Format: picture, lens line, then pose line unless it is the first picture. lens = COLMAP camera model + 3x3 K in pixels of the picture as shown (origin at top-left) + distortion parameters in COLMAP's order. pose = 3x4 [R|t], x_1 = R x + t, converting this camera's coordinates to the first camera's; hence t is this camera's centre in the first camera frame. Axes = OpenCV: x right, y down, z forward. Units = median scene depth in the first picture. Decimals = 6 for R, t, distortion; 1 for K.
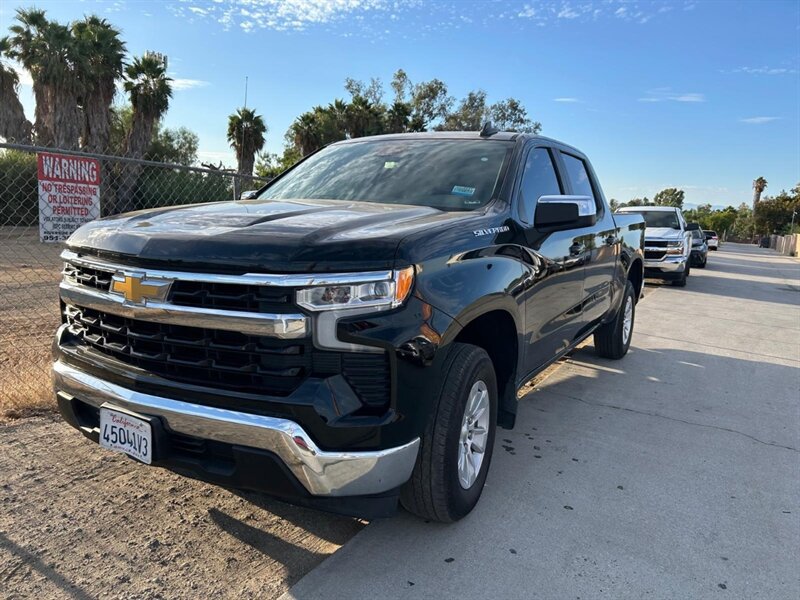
lens RADIAL K [[605.1, 0, 405.6], [0, 605.1, 299.0], [0, 0, 1]] dist [0.050427, -0.056407]
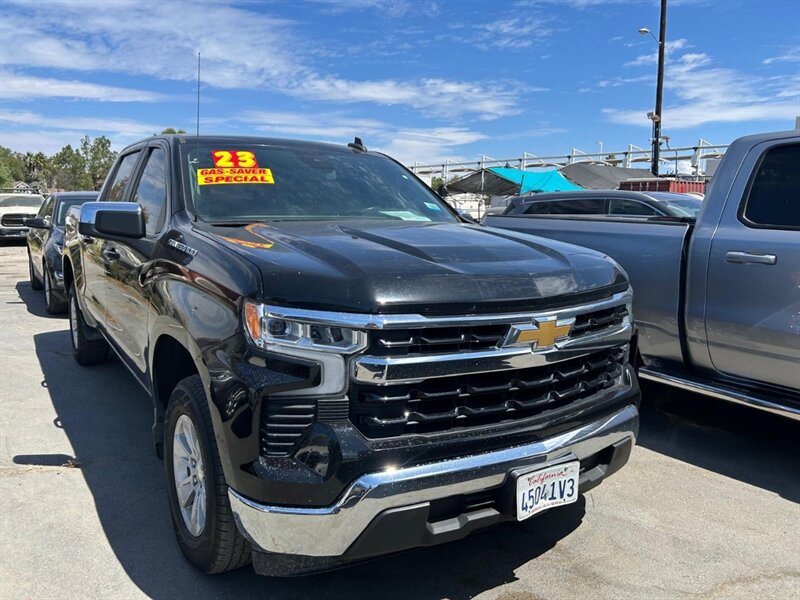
lens RADIAL K [[605.1, 0, 393.3], [0, 605.1, 288.8], [0, 0, 1]] dist [0.050427, -0.056407]
pose [[0.449202, -0.143590, 0.881816, -0.998017], [0.123961, 0.987471, 0.097648, -0.150067], [-0.884789, 0.065447, 0.461374, 0.562788]]
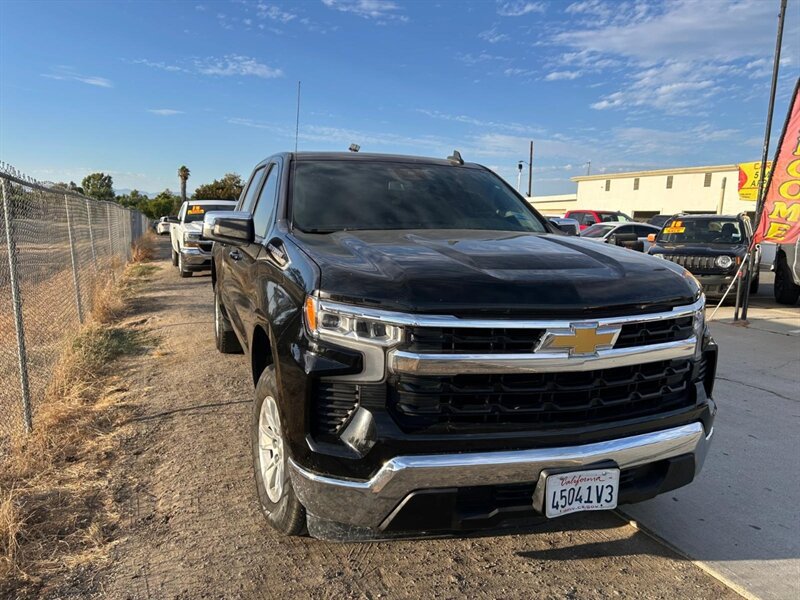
lens RADIAL K [[605.1, 0, 394.9], [0, 605.1, 292.2], [0, 0, 1]] dist [0.050427, -0.056407]
pose [[0.648917, -0.115154, 0.752095, -0.993326], [0.105119, 0.992570, 0.061275, -0.134403], [-0.753563, 0.039297, 0.656201, 0.429311]]
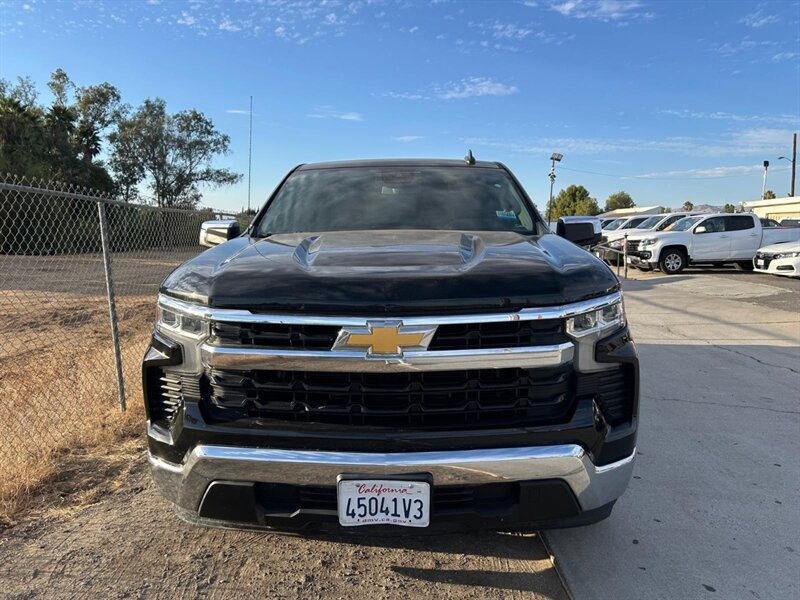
lens RADIAL K [[605.1, 0, 404.8], [0, 605.1, 297.6], [0, 0, 1]] dist [0.050427, -0.056407]
pose [[0.874928, -0.097751, 0.474285, -0.613713], [0.107449, 0.994188, 0.006691, -0.060343], [-0.472183, 0.045107, 0.880346, 0.136109]]
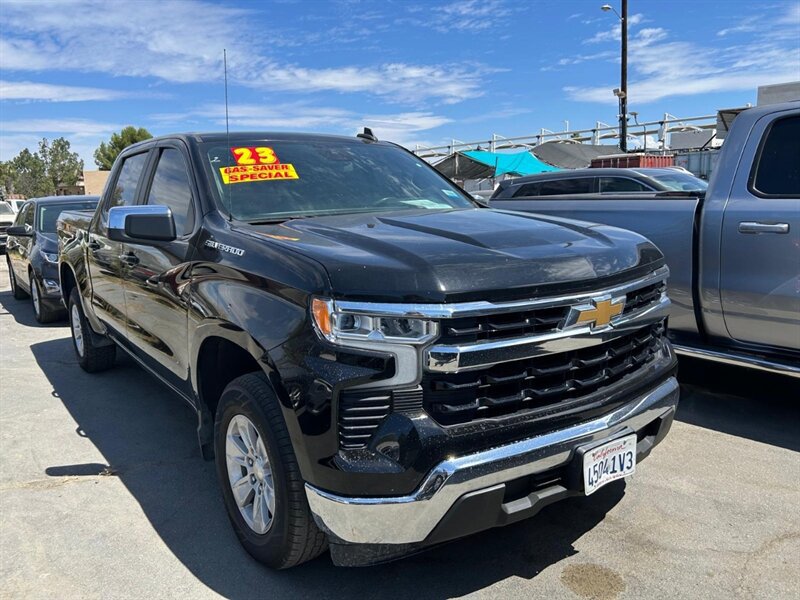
lens RADIAL K [[605.1, 0, 393.3], [0, 605.1, 292.8], [0, 0, 1]] dist [0.050427, -0.056407]
pose [[0.401140, -0.191068, 0.895868, -1.043777], [0.175544, 0.975912, 0.129536, -0.167183], [-0.899039, 0.105302, 0.425018, 0.645552]]
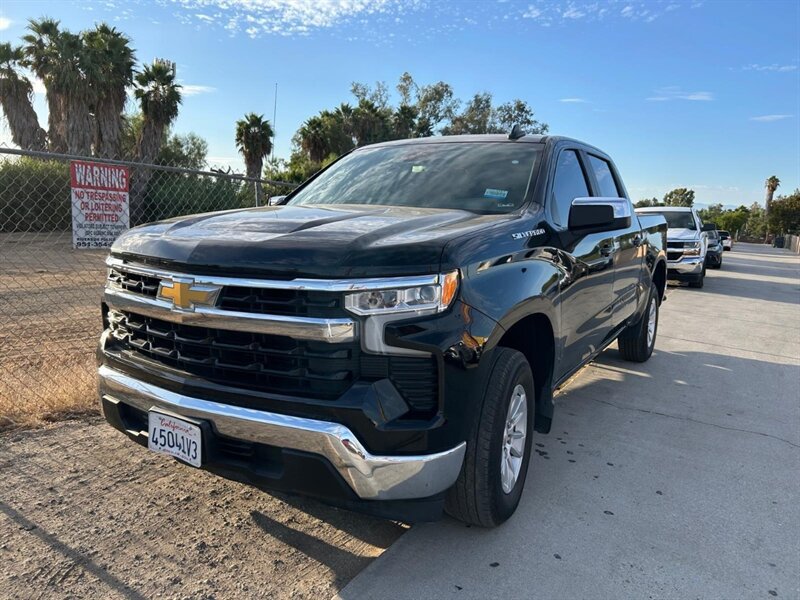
lens RADIAL K [[605.1, 0, 393.2], [0, 605.1, 301.1], [0, 0, 1]] dist [0.050427, -0.056407]
pose [[0.999540, -0.005026, -0.029907, -0.047310], [0.004987, 0.999987, -0.001381, -0.001807], [0.029914, 0.001231, 0.999552, -0.002151]]
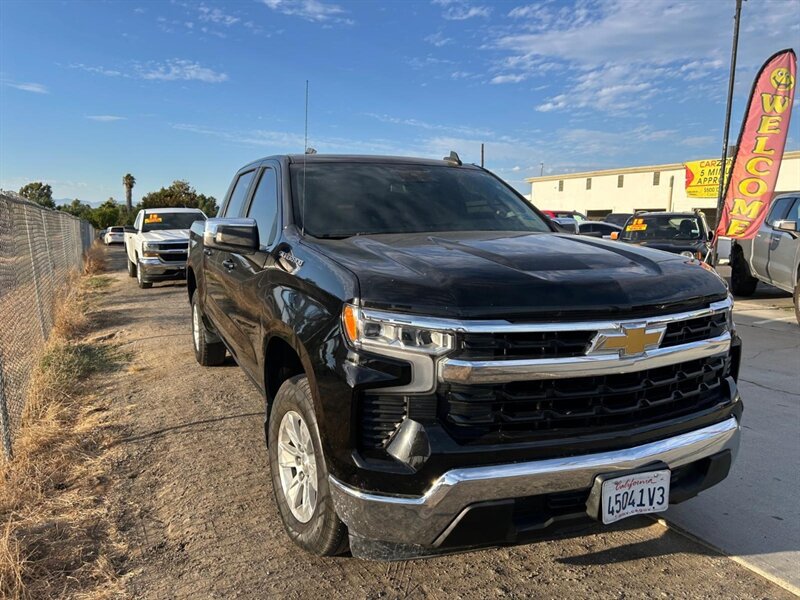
lens RADIAL K [[605.1, 0, 394.5], [0, 605.1, 297.8], [0, 0, 1]] dist [0.050427, -0.056407]
pose [[0.587775, -0.137062, 0.797330, -1.030509], [0.131922, 0.988591, 0.072690, -0.146780], [-0.798196, 0.062460, 0.599151, 0.529075]]
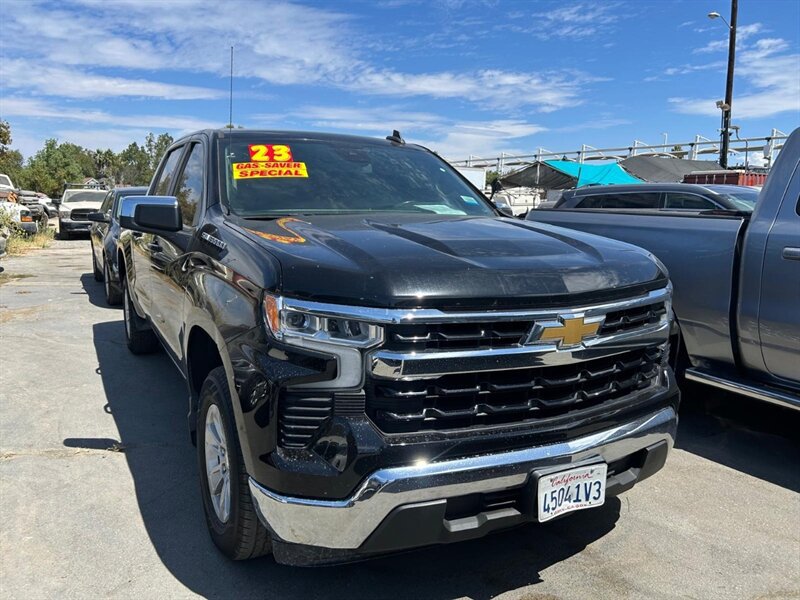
lens RADIAL K [[605.1, 0, 394.3], [0, 605.1, 296.9], [0, 0, 1]] dist [0.050427, -0.056407]
pose [[0.525768, -0.156633, 0.836082, -0.973135], [0.121855, 0.986632, 0.108209, -0.144017], [-0.841854, 0.044988, 0.537826, 0.535349]]
